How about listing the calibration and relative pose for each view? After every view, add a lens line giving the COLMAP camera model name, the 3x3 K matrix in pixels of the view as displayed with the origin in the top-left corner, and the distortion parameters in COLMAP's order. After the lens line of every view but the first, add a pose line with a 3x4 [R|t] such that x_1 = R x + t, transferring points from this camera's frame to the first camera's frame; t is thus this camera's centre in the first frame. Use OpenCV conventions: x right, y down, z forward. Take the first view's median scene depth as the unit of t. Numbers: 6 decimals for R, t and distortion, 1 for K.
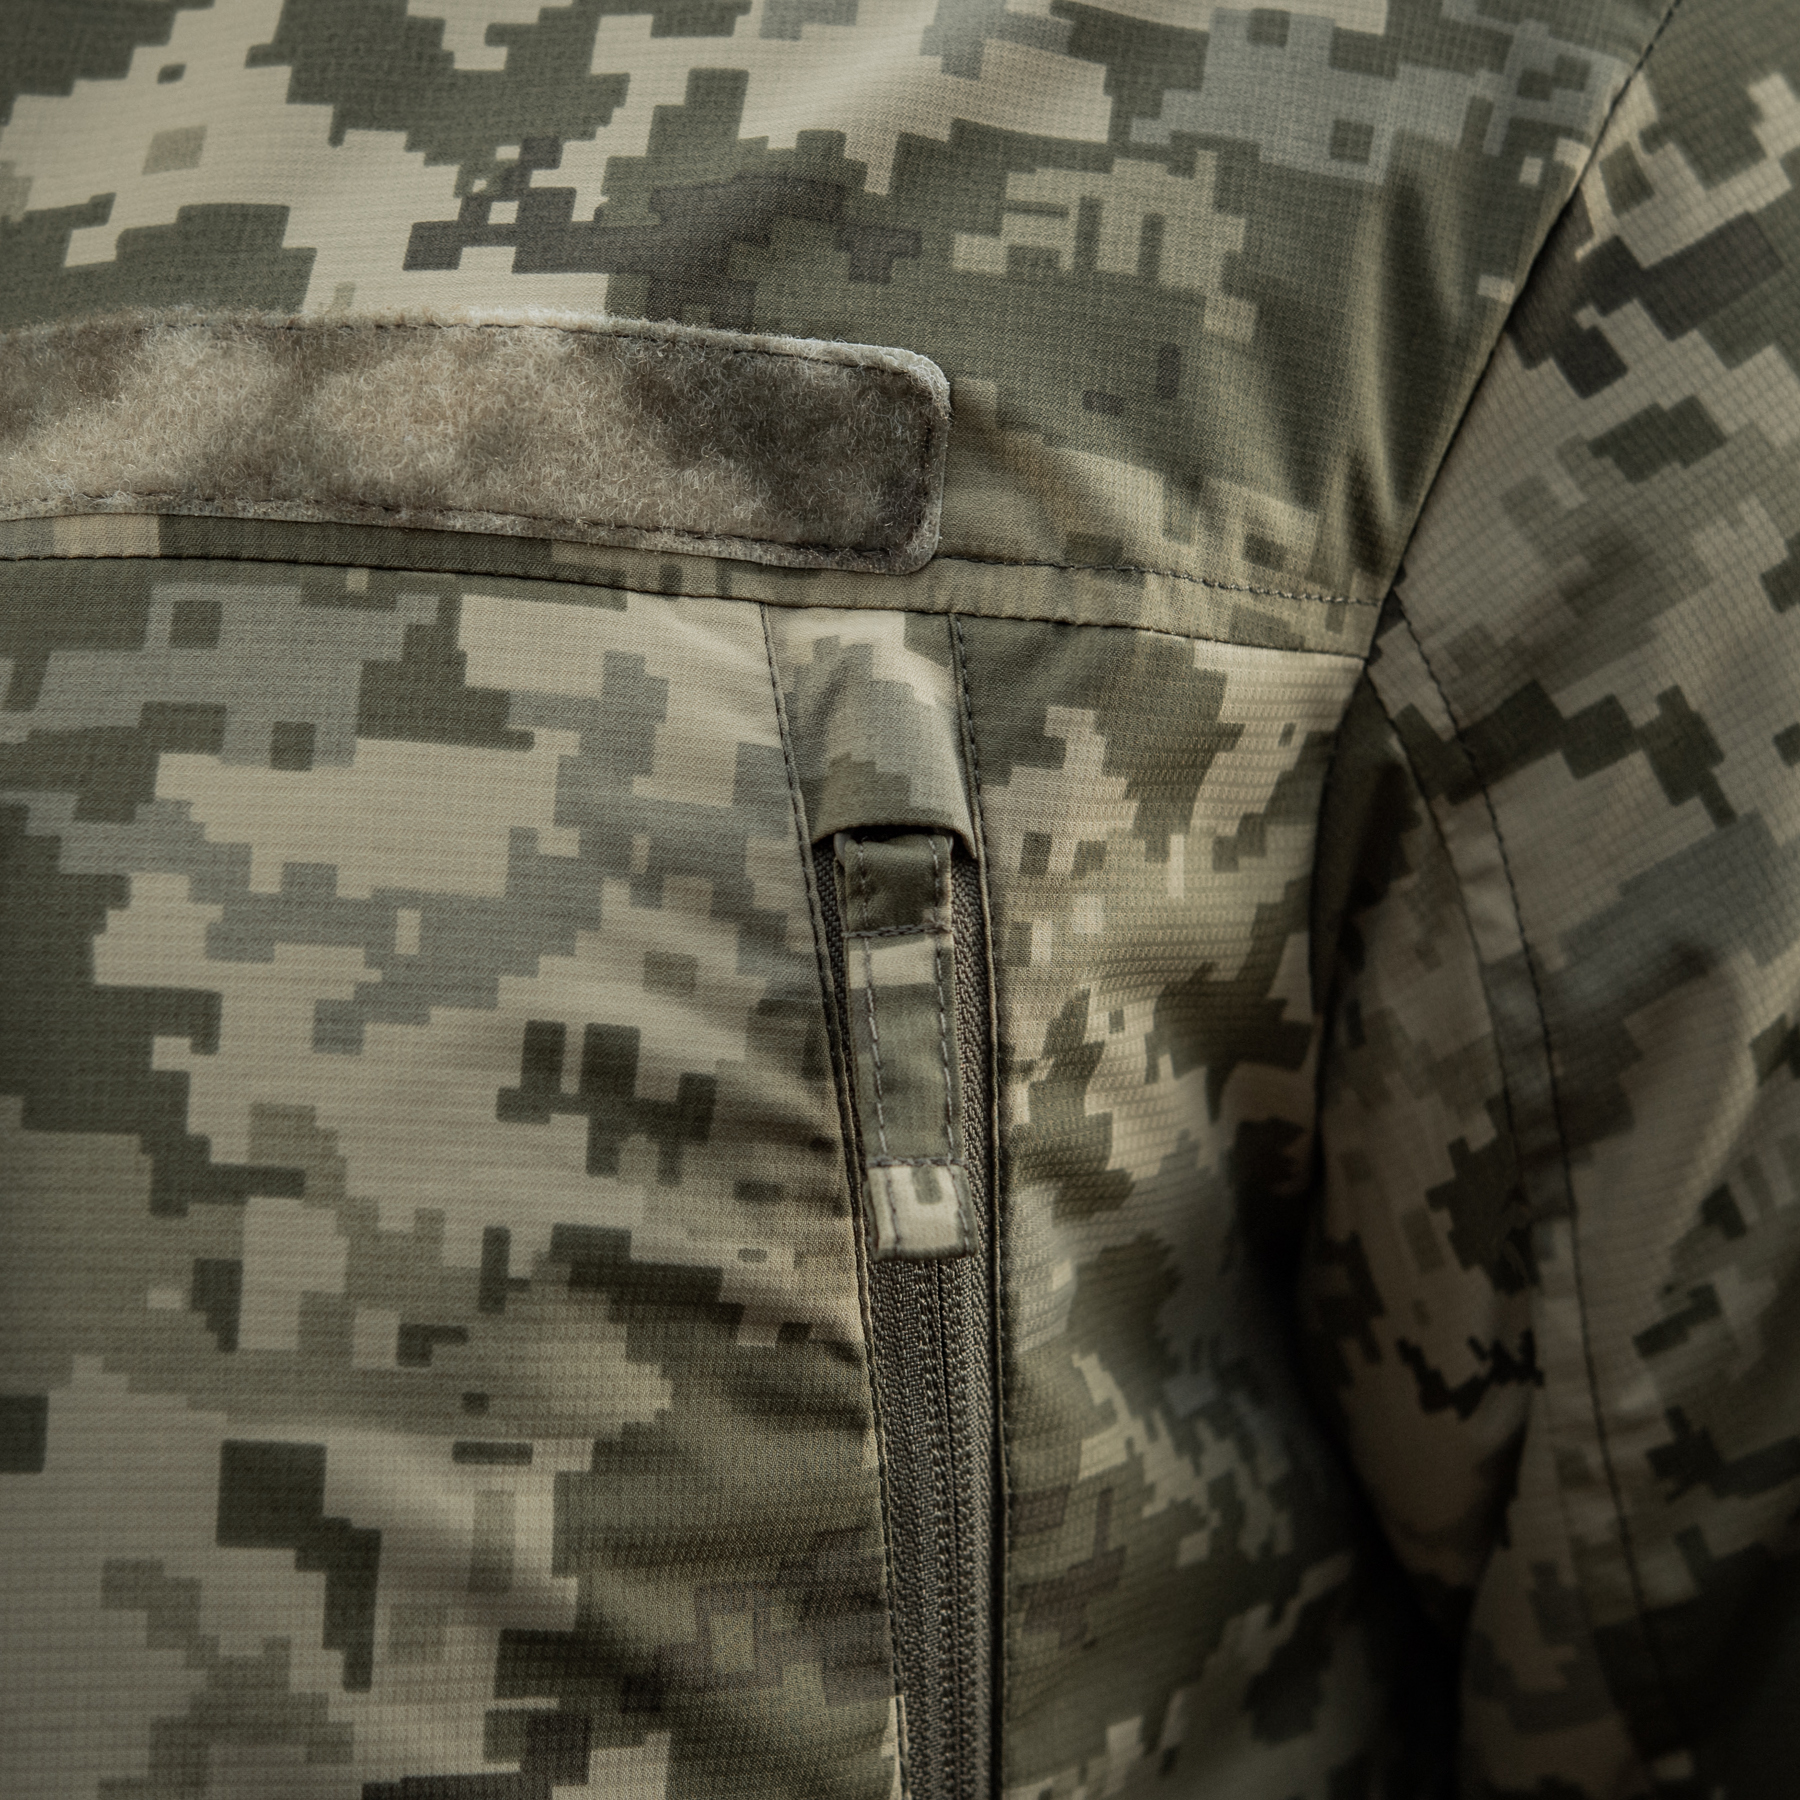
lens RADIAL K [[5158.2, 0, 900.0], [0, 5158.2, 900.0], [0, 0, 1]] dist [-0.060727, -1.736471]
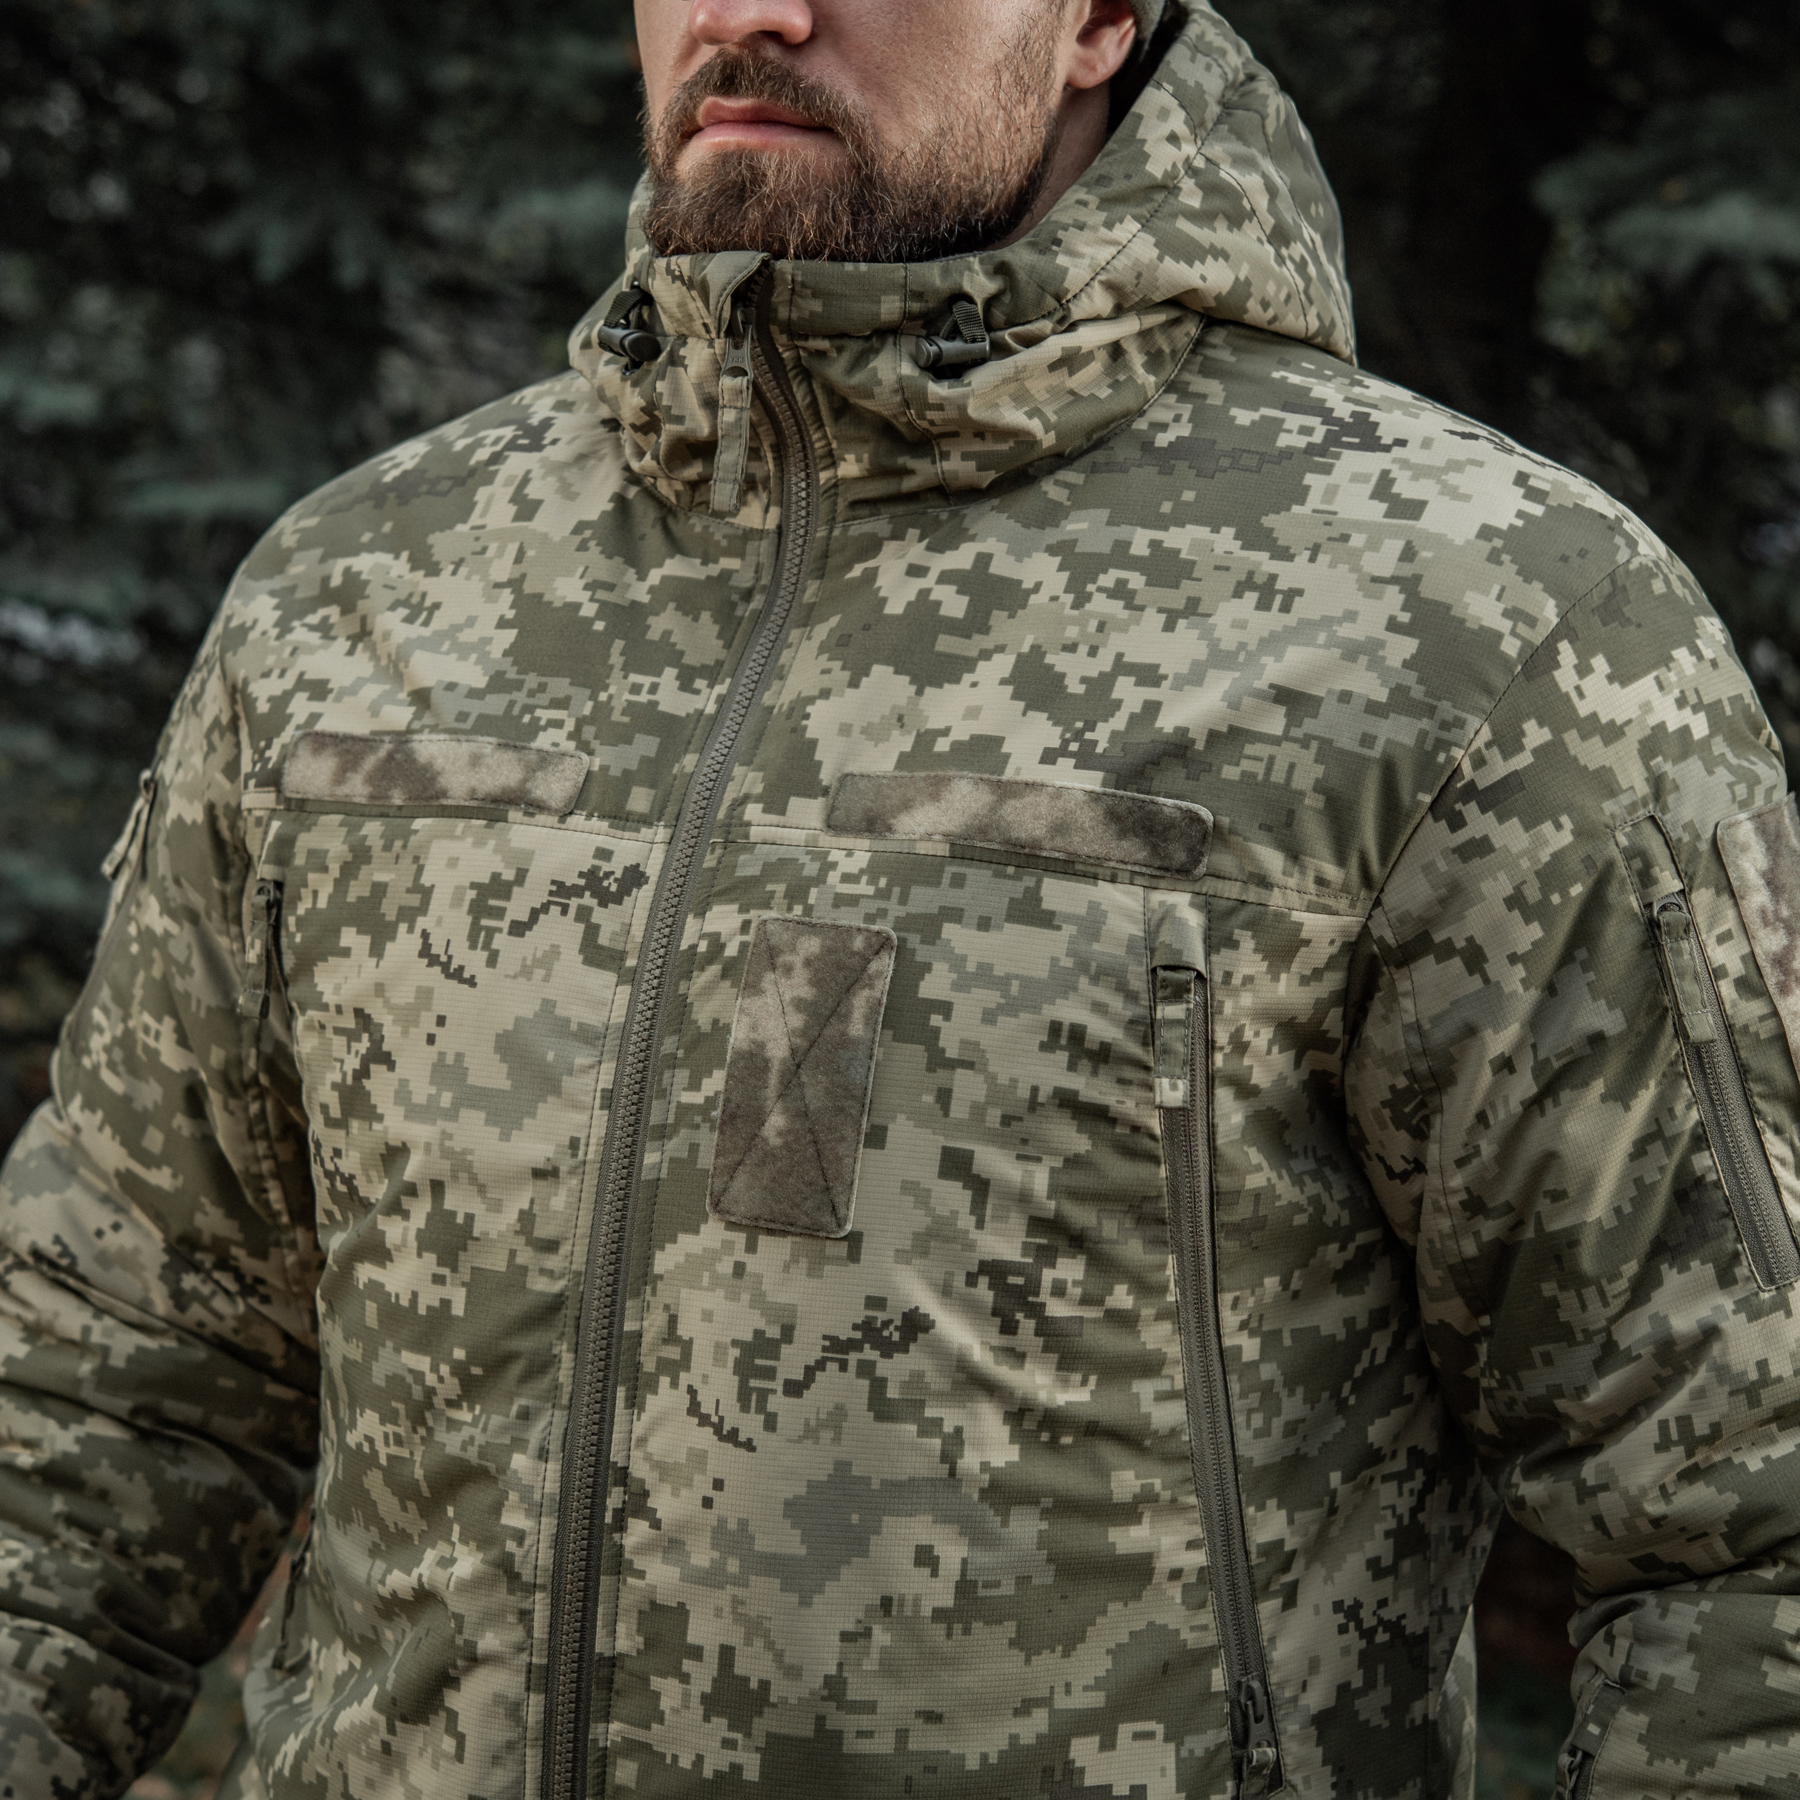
lens RADIAL K [[5158.2, 0, 900.0], [0, 5158.2, 900.0], [0, 0, 1]] dist [-0.060727, -1.736471]
pose [[0.959200, 0.088209, -0.268618, 0.642089], [-0.074324, 0.995339, 0.061449, -0.223155], [0.272786, -0.038977, 0.961285, -1.920285]]
